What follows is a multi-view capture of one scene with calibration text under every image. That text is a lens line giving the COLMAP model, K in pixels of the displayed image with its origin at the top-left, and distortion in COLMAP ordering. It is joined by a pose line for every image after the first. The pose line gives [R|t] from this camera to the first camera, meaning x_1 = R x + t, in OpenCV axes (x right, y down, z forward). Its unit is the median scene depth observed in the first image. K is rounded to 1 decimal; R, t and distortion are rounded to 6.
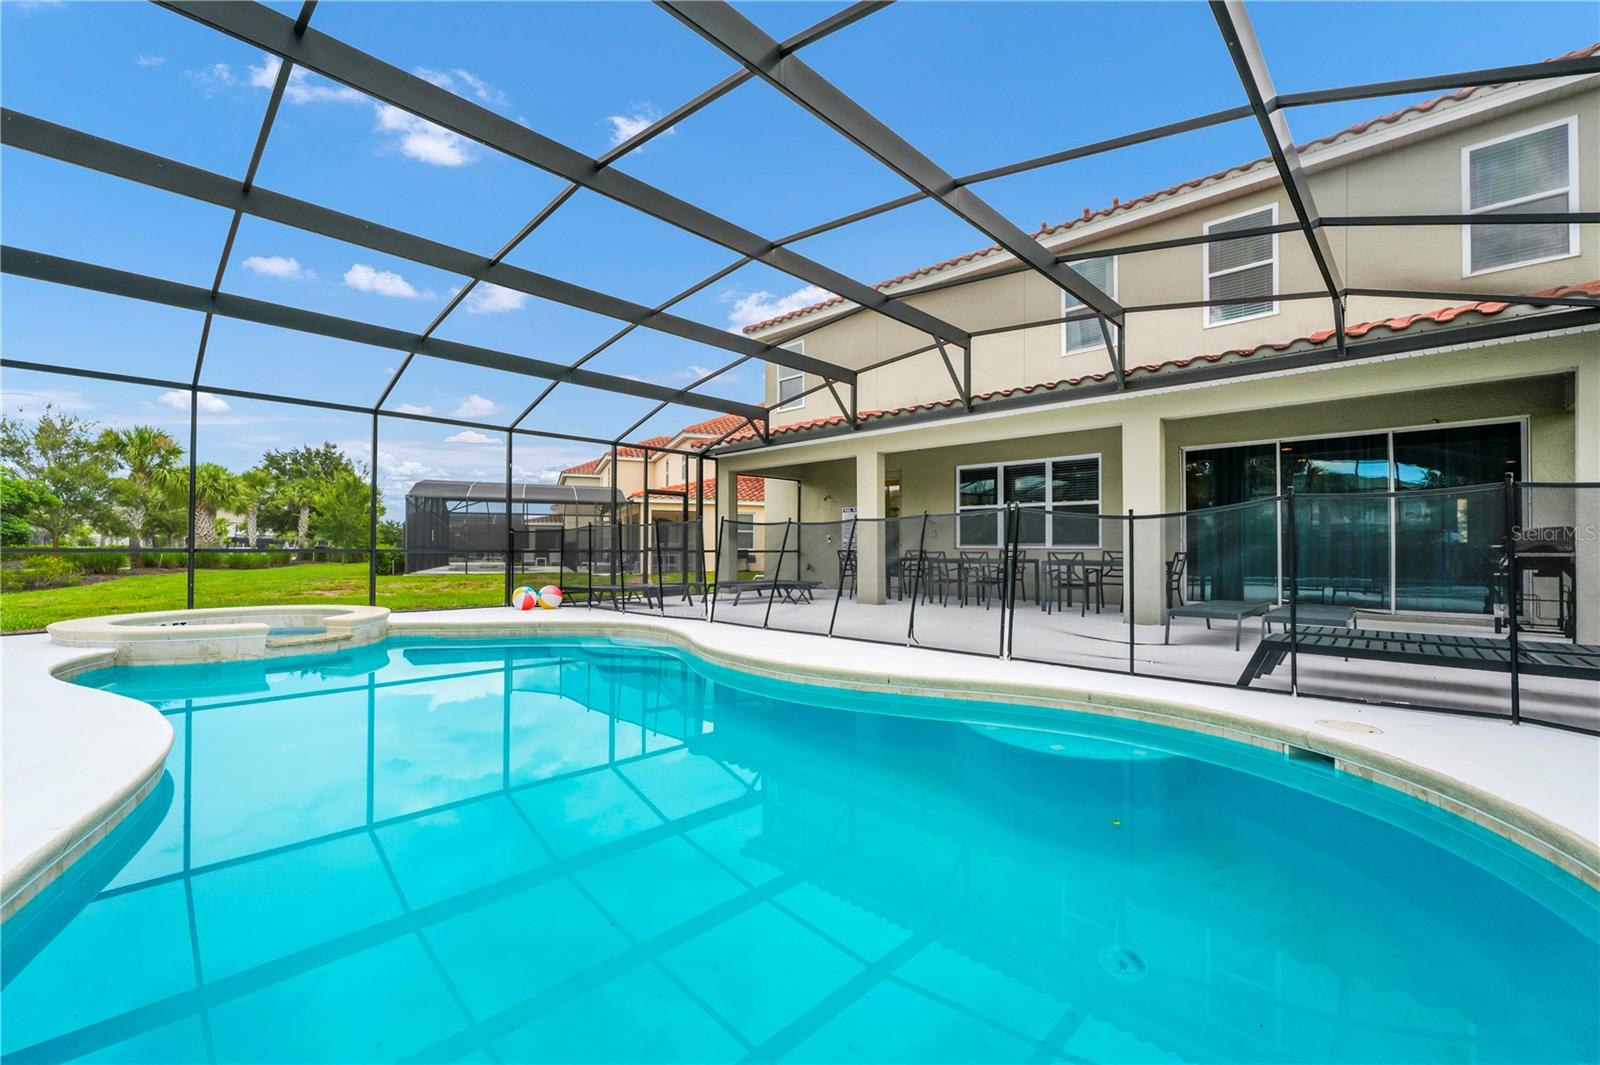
lens RADIAL K [[660.1, 0, 800.2], [0, 660.1, 539.2], [0, 0, 1]] dist [0.001319, -0.000033]
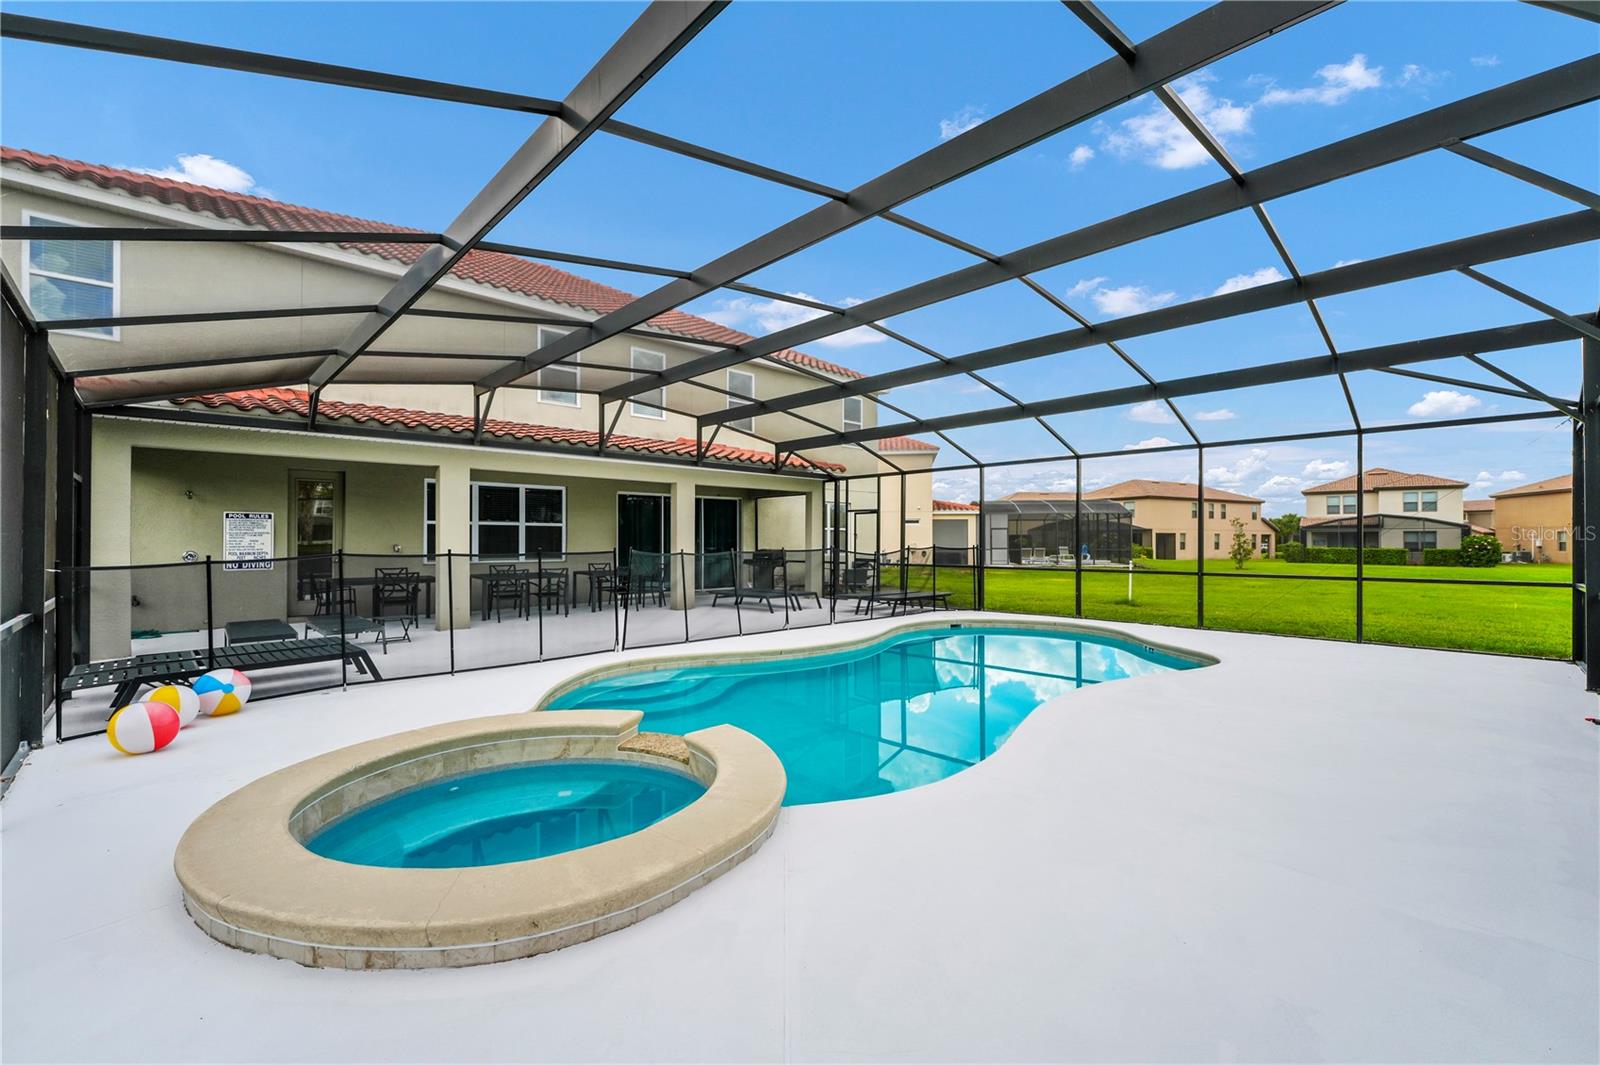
lens RADIAL K [[666.8, 0, 800.0], [0, 666.8, 532.5], [0, 0, 1]] dist [0.001703, 0.000145]
pose [[0.056710, 0.007685, 0.998361, -0.894576], [-0.013285, 0.999888, -0.006942, -0.042440], [-0.998302, -0.012869, 0.056805, 0.516180]]
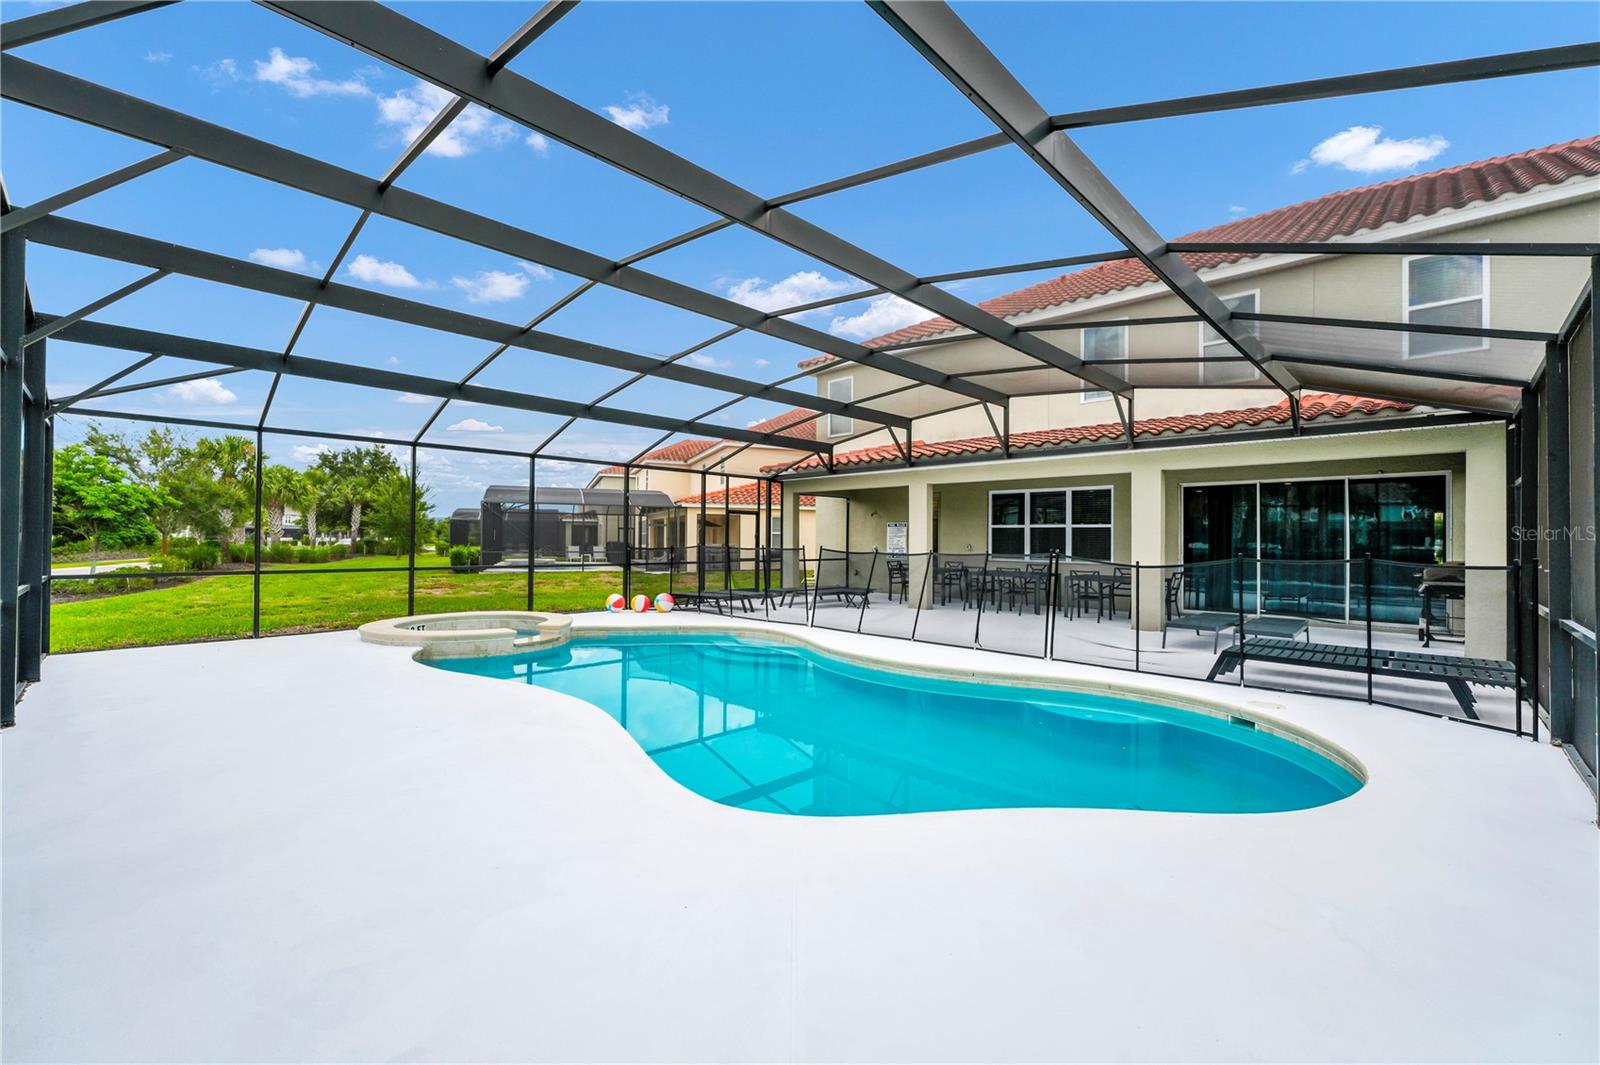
lens RADIAL K [[652.1, 0, 800.0], [0, 652.1, 532.5], [0, 0, 1]] dist [0.002535, 0.000257]
pose [[0.999891, 0.005088, -0.013863, -0.109043], [-0.005037, 0.999980, 0.003695, -0.050313], [0.013881, -0.003625, 0.999897, -0.219035]]
